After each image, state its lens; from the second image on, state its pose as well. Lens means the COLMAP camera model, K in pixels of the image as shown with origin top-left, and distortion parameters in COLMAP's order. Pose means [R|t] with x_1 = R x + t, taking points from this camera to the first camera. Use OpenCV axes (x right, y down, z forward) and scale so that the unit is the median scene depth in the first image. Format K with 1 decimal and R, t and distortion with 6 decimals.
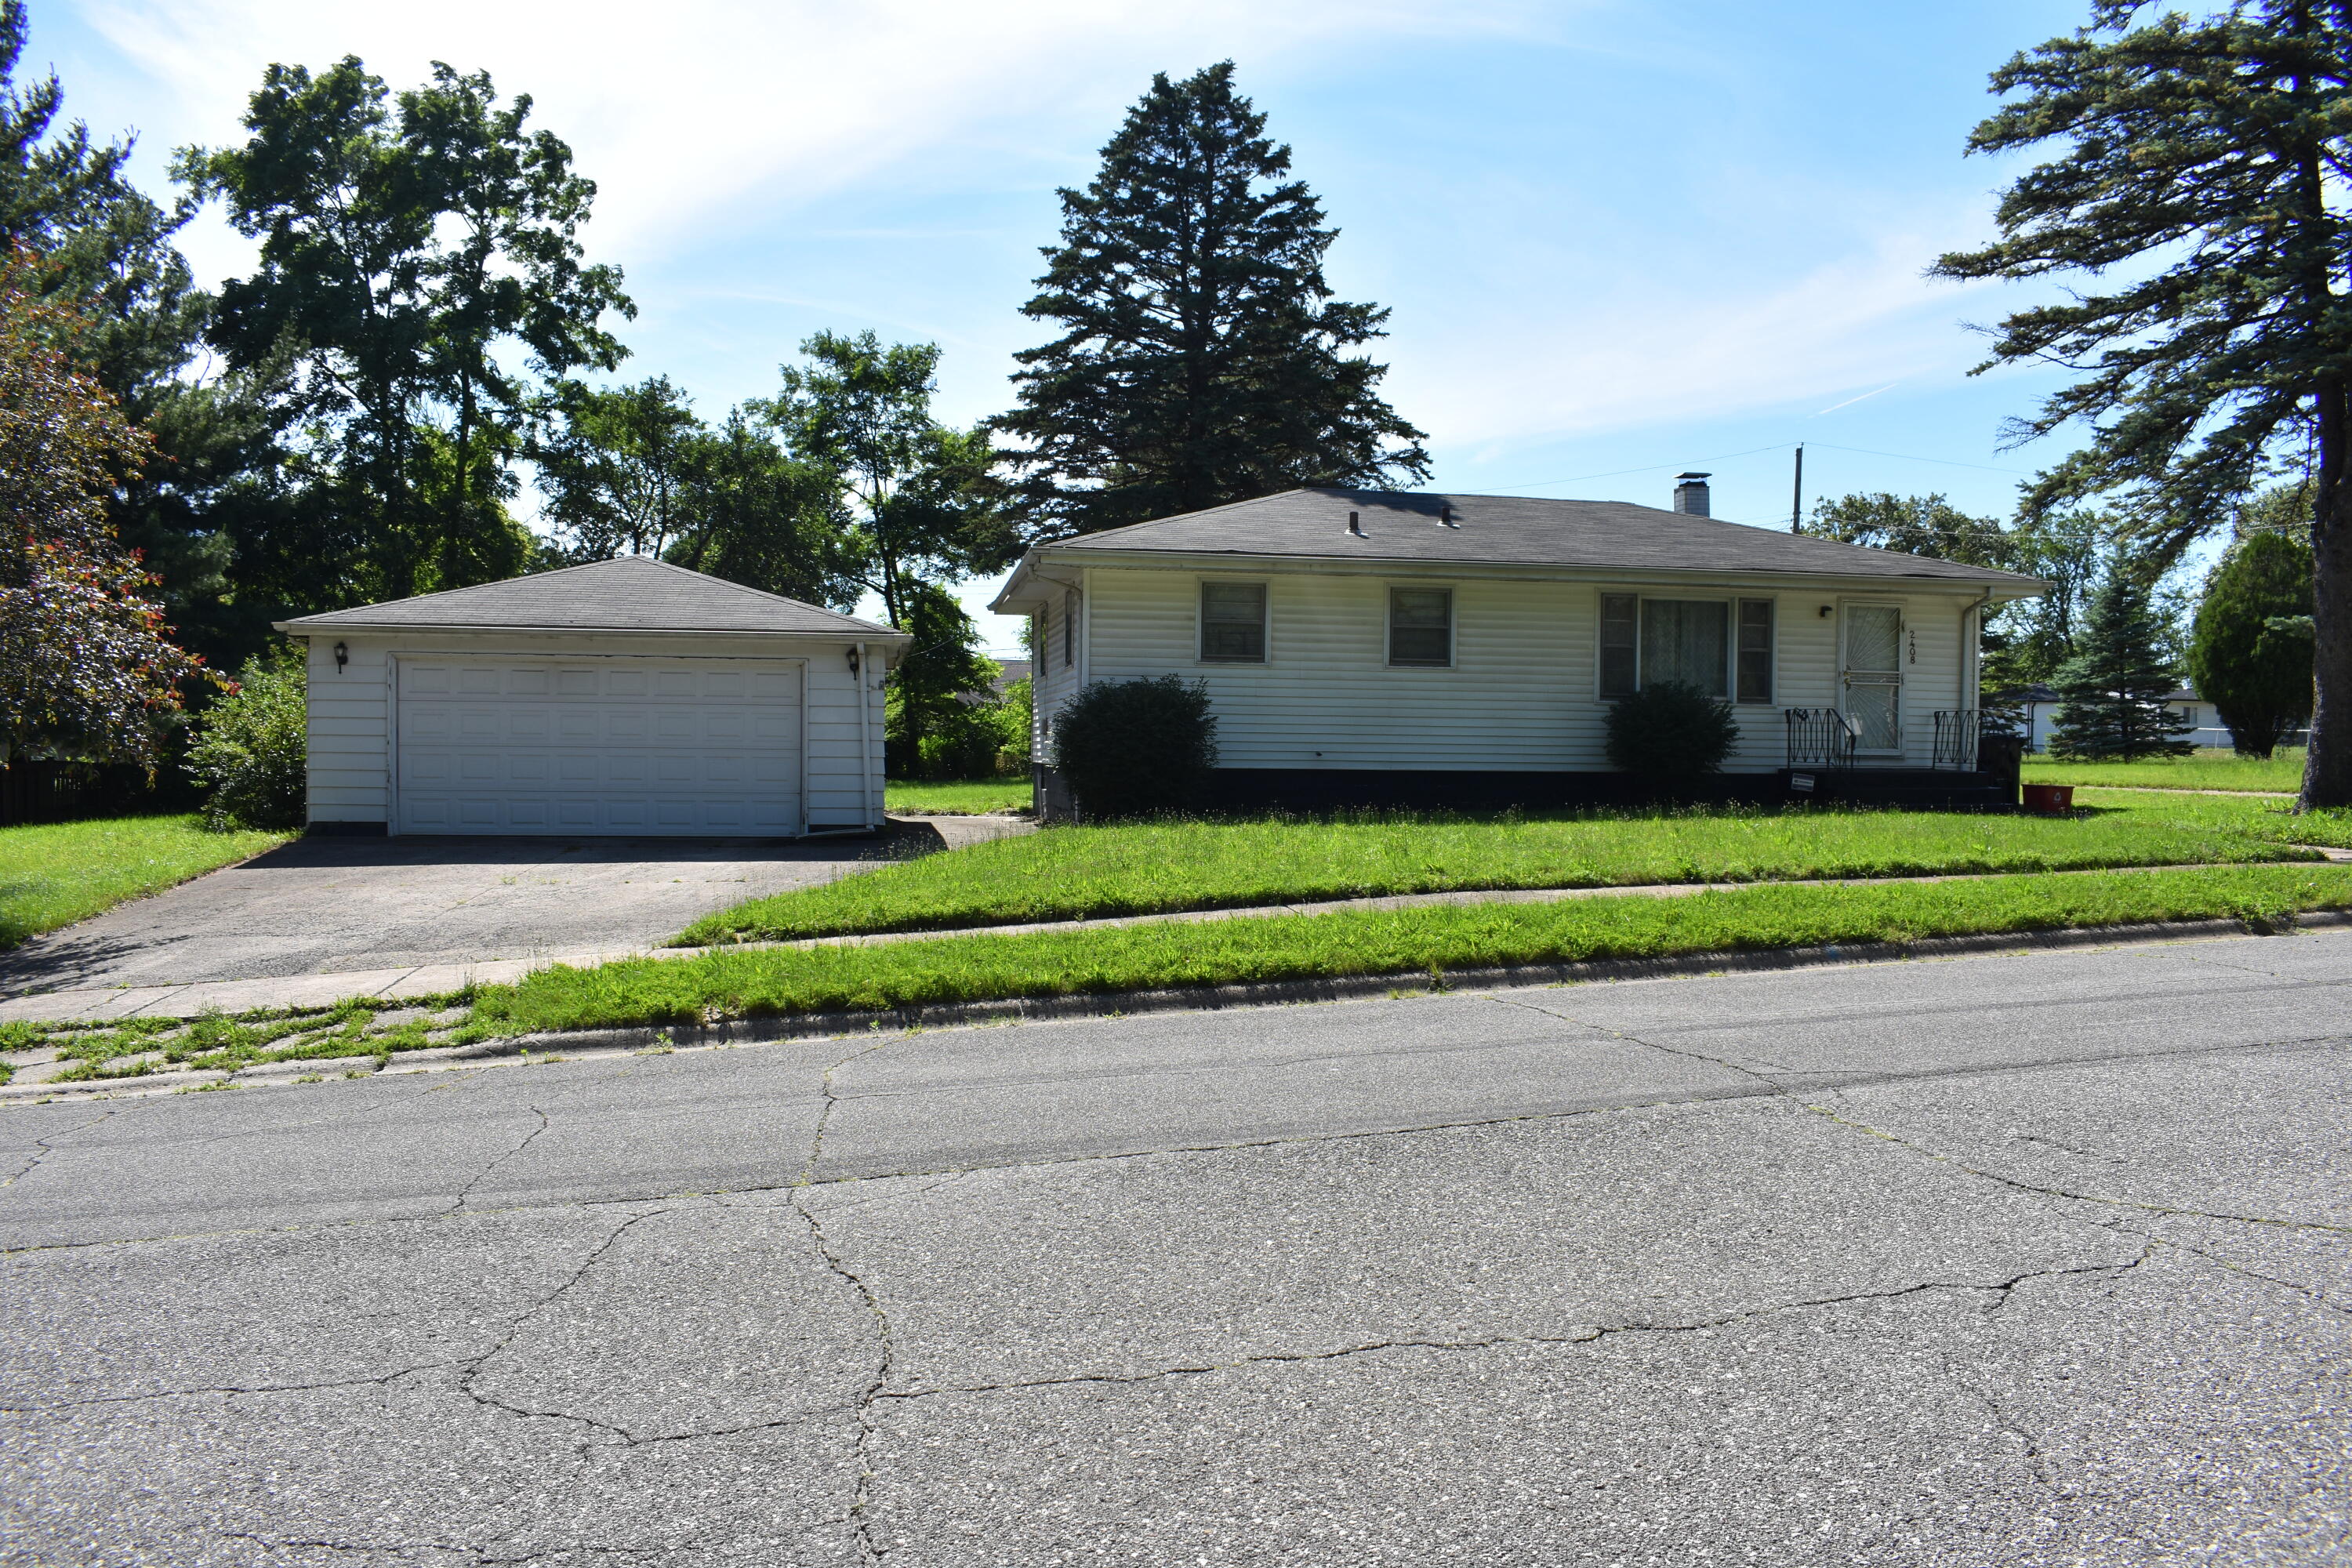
lens RADIAL K [[1998.2, 0, 1165.5], [0, 1998.2, 783.1], [0, 0, 1]] dist [-0.084199, 0.008915]
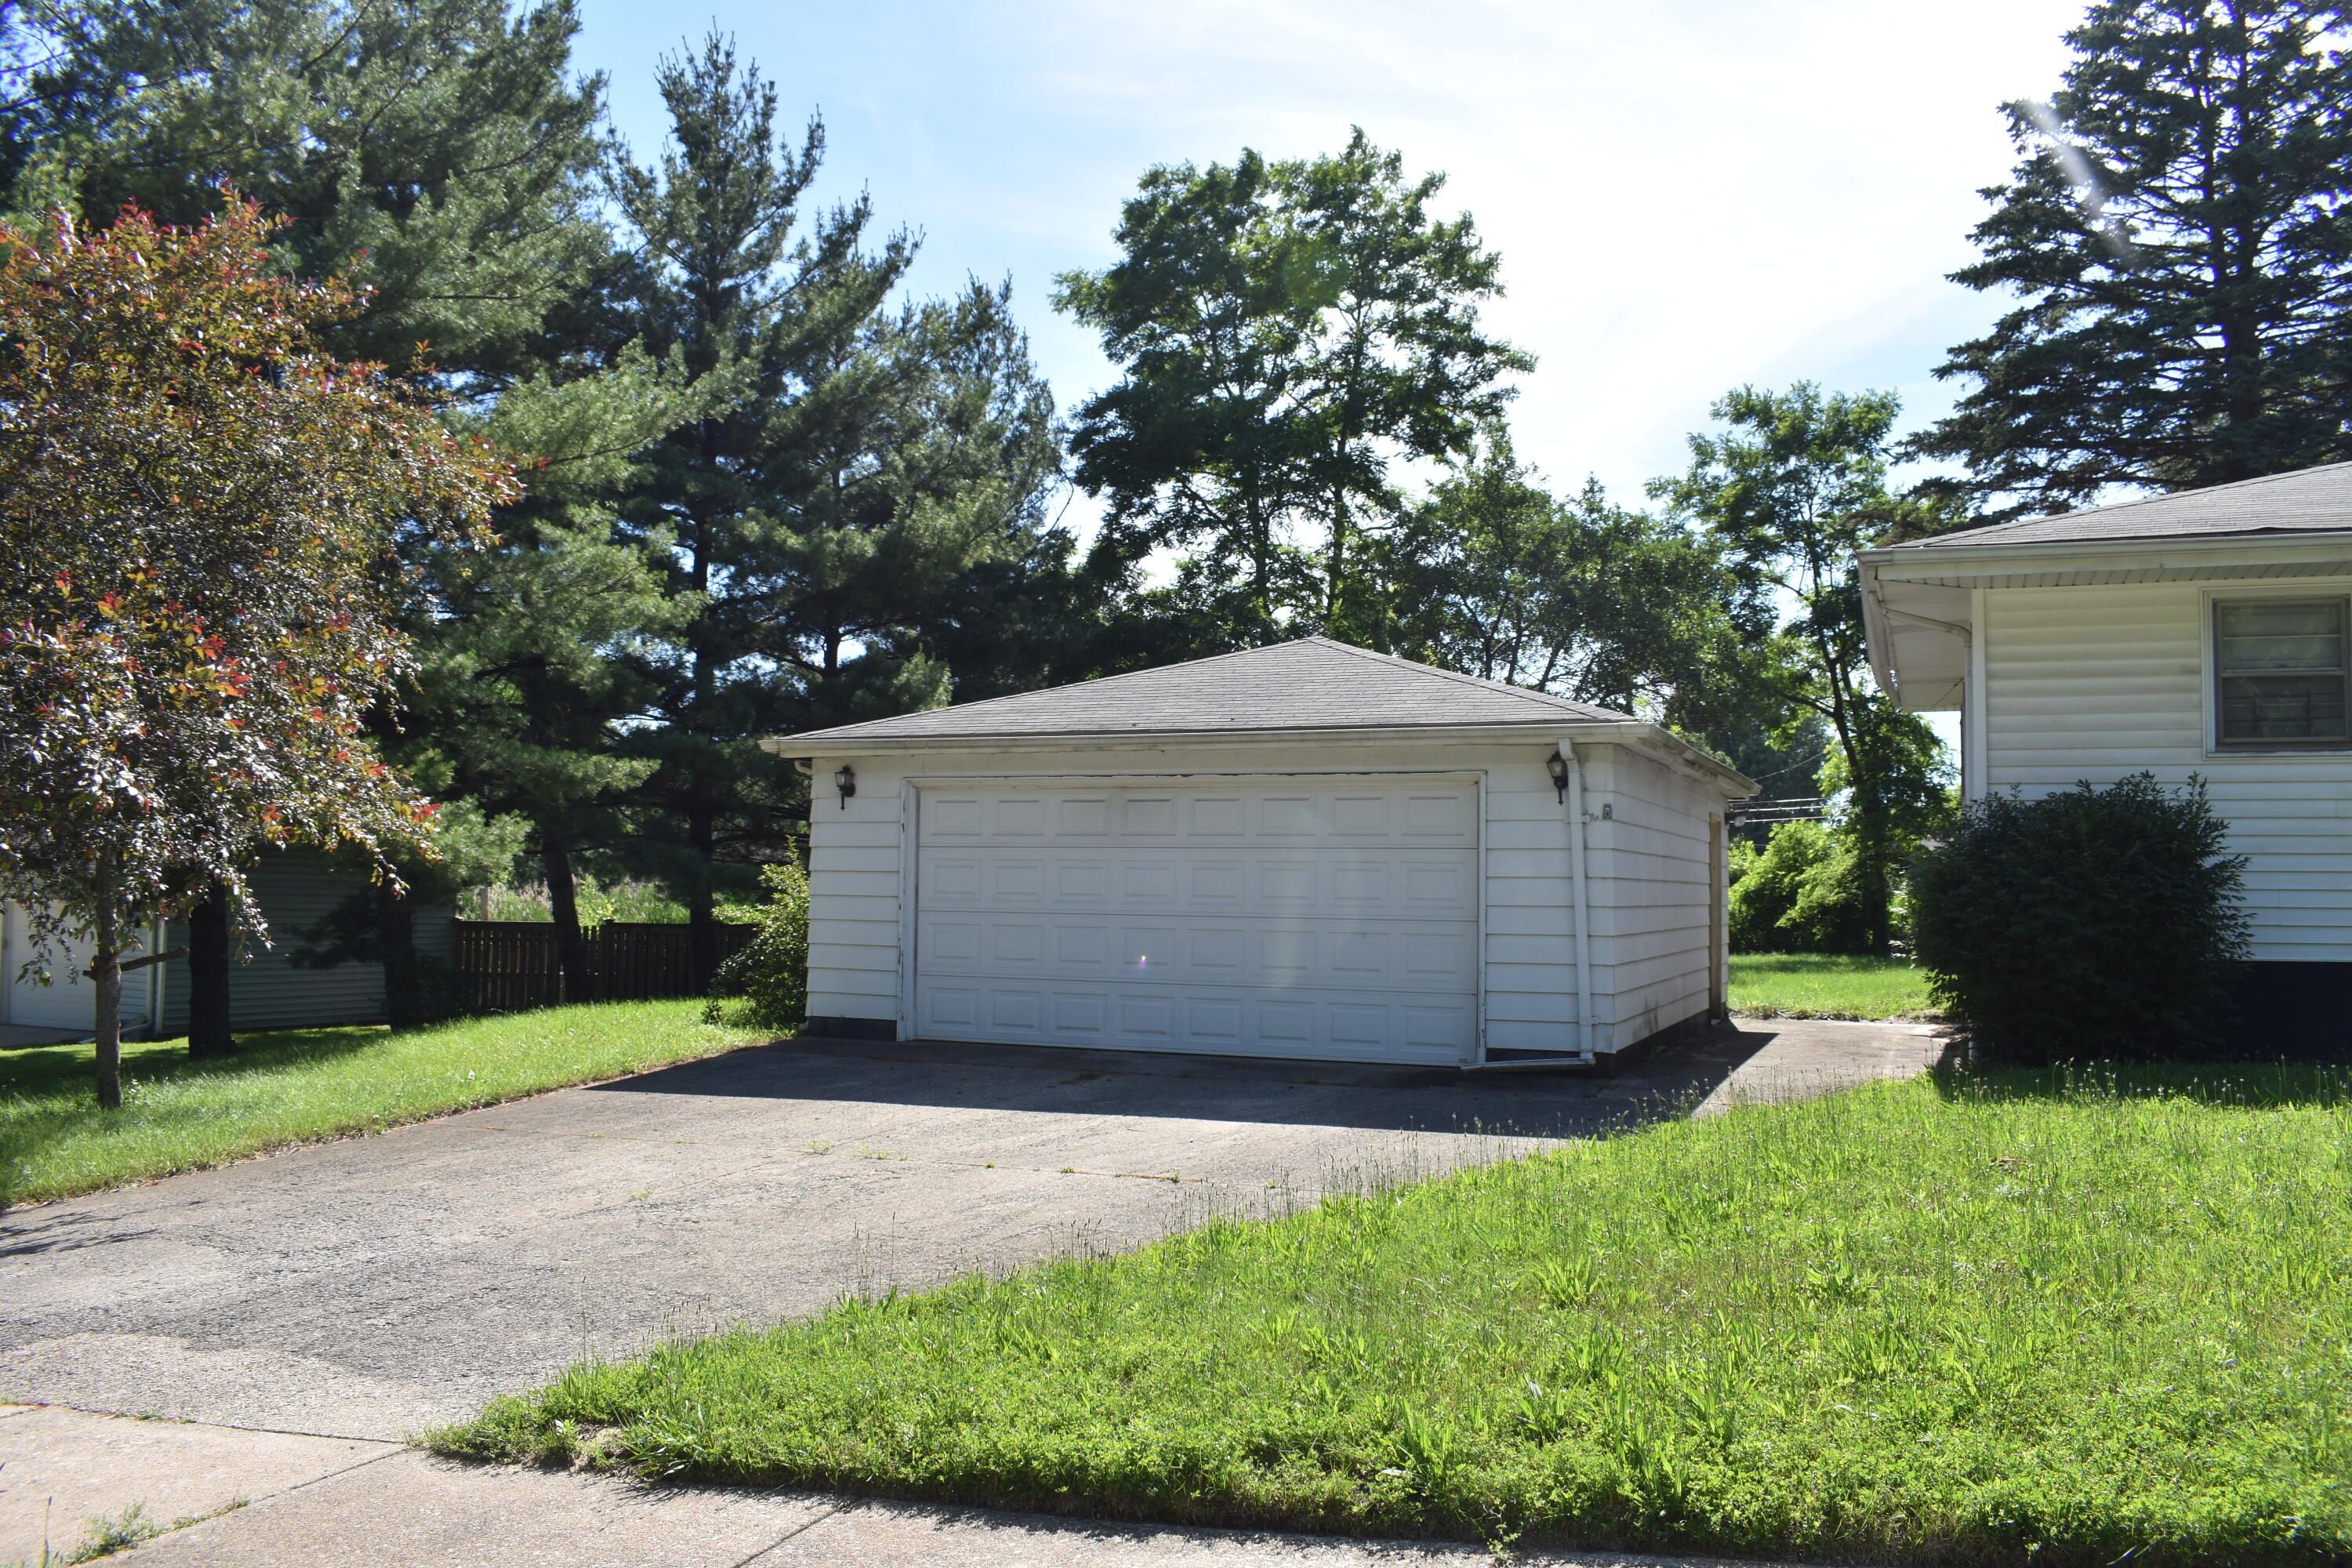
lens RADIAL K [[1998.2, 0, 1167.5], [0, 1998.2, 793.3], [0, 0, 1]] dist [-0.084199, 0.008915]
pose [[0.868356, -0.025462, -0.495287, 0.031583], [-0.012205, 0.997282, -0.072667, -0.009956], [0.495790, 0.069146, 0.865685, 0.405207]]
